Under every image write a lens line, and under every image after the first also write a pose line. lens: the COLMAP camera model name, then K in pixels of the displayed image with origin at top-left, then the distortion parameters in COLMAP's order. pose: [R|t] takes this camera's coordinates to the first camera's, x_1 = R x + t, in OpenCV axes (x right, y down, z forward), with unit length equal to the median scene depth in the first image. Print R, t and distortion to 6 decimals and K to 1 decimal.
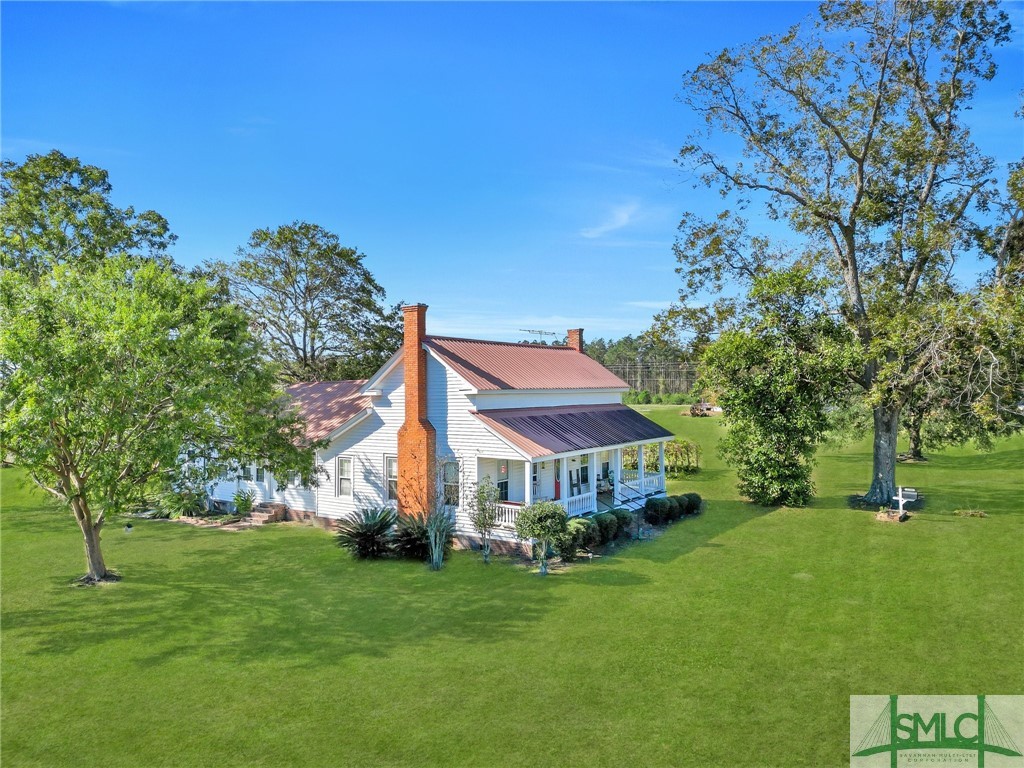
lens RADIAL K [[726.5, 0, 513.6], [0, 726.5, 351.9], [0, 0, 1]] dist [0.076999, -0.075720]
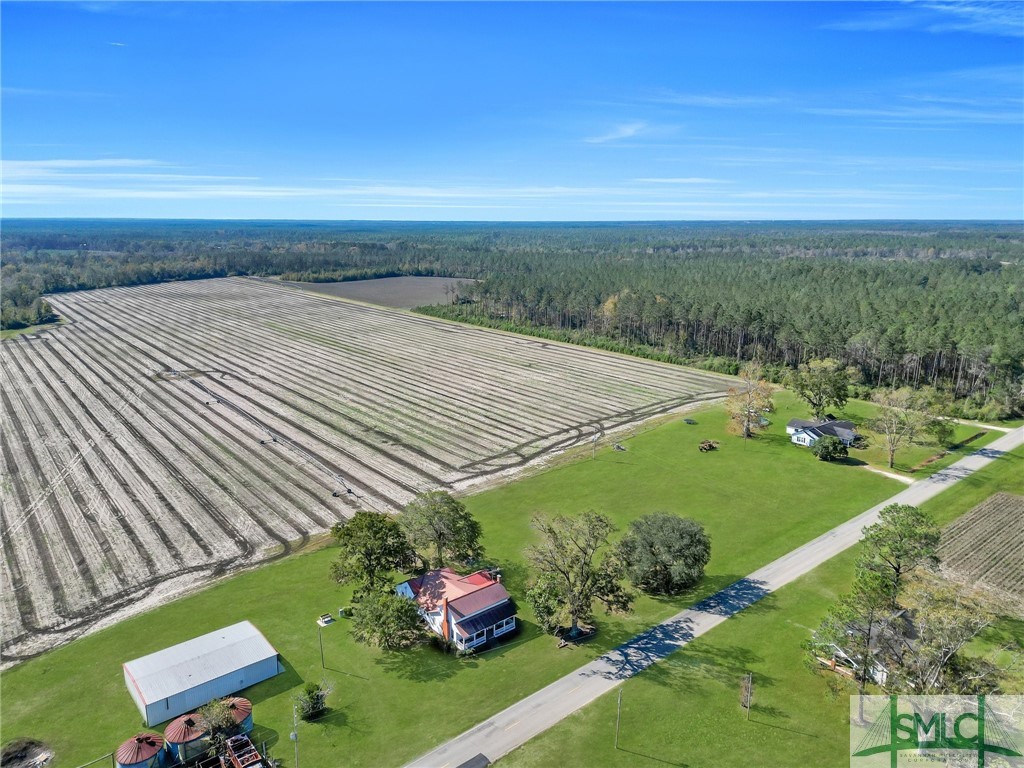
lens RADIAL K [[727.9, 0, 512.0], [0, 727.9, 384.0], [0, 0, 1]] dist [0.083289, -0.074395]
pose [[0.964223, 0.066356, -0.256652, 1.394878], [0.002977, 0.965393, 0.260783, -2.610444], [0.265074, -0.252217, 0.930657, -2.923724]]
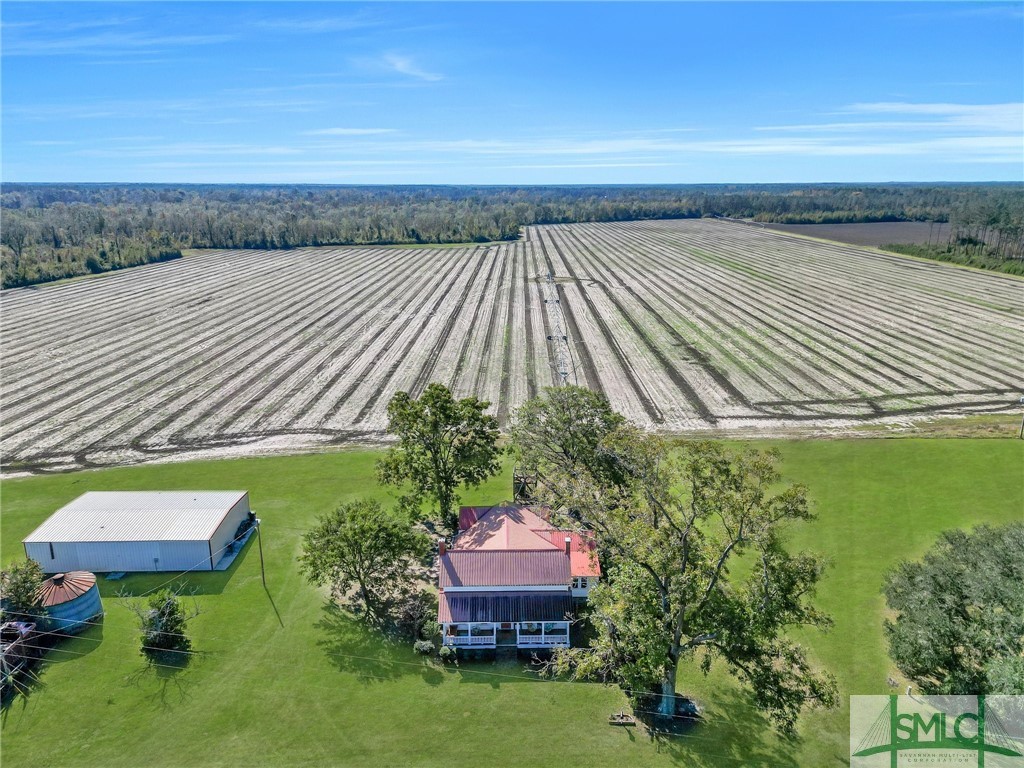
lens RADIAL K [[727.9, 0, 512.0], [0, 727.9, 384.0], [0, 0, 1]] dist [0.083289, -0.074395]
pose [[0.582376, 0.220024, -0.782577, 1.888831], [0.026093, 0.957120, 0.288515, -1.317057], [0.812500, -0.188444, 0.551663, -0.109411]]
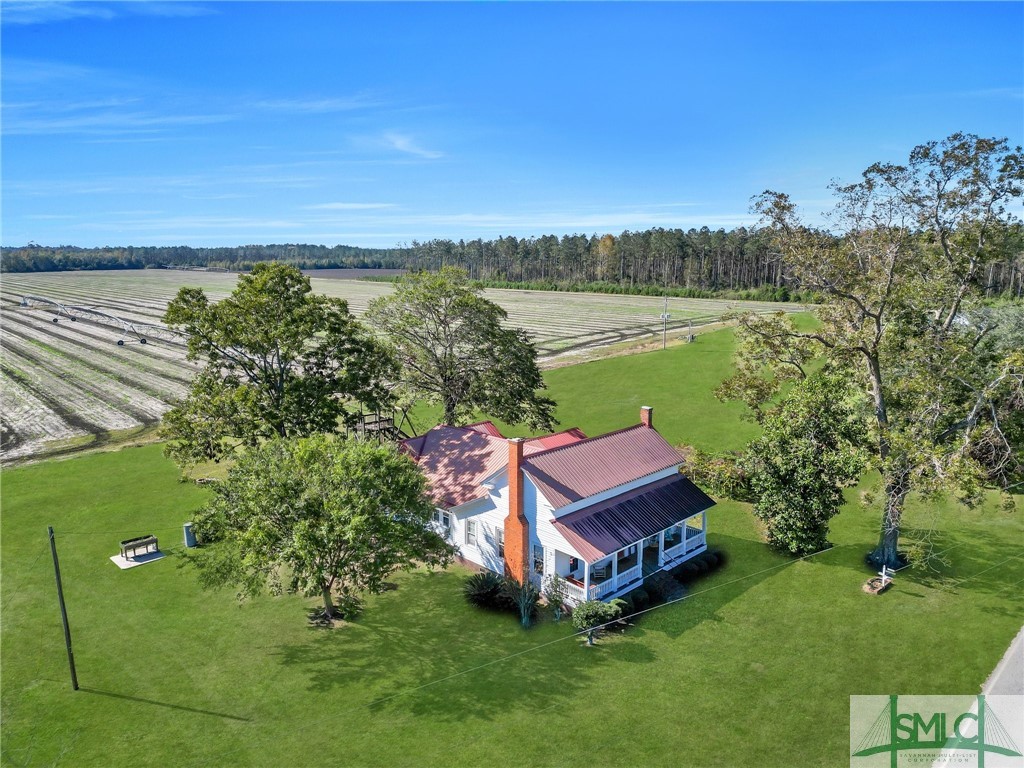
lens RADIAL K [[715.1, 0, 512.0], [0, 715.1, 384.0], [0, 0, 1]] dist [0.070685, -0.068512]
pose [[0.982286, 0.036709, -0.183755, 0.114668], [0.003050, 0.977361, 0.211556, -0.469963], [0.187361, -0.208369, 0.959937, -0.340791]]
